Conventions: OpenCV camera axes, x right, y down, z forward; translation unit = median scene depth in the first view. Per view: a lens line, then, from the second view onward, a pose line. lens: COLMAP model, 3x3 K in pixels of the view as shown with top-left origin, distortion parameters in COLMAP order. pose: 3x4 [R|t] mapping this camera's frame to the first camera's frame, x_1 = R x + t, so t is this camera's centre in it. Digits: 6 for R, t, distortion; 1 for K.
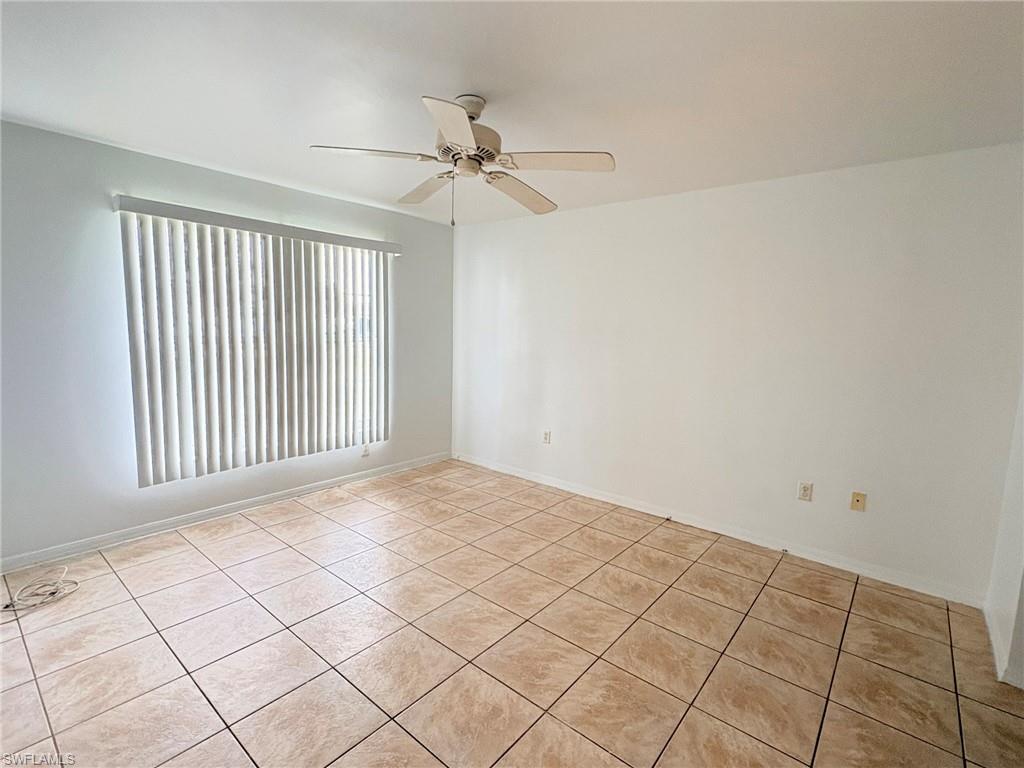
lens RADIAL K [[483.9, 0, 510.6], [0, 483.9, 393.2], [0, 0, 1]] dist [0.000640, 0.000270]
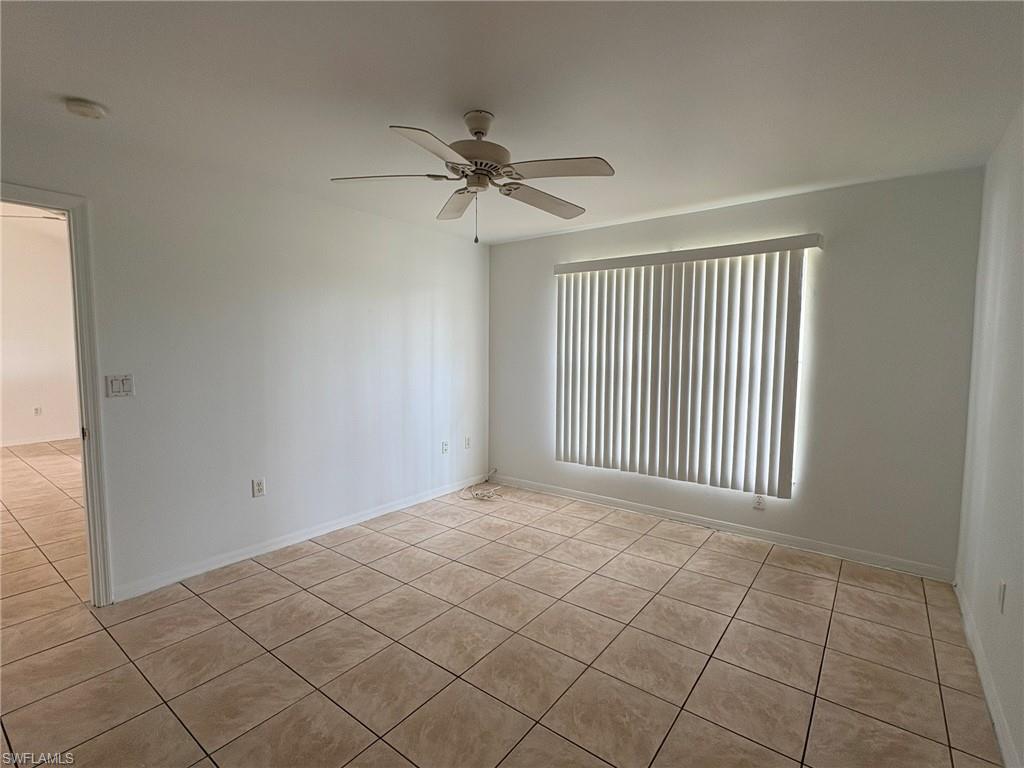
lens RADIAL K [[483.9, 0, 528.4], [0, 483.9, 413.4], [0, 0, 1]] dist [0.000640, 0.000270]
pose [[0.055329, 0.106821, -0.992738, 0.576275], [-0.140507, 0.985200, 0.098179, -0.067595], [0.988532, 0.134054, 0.069520, 0.674801]]
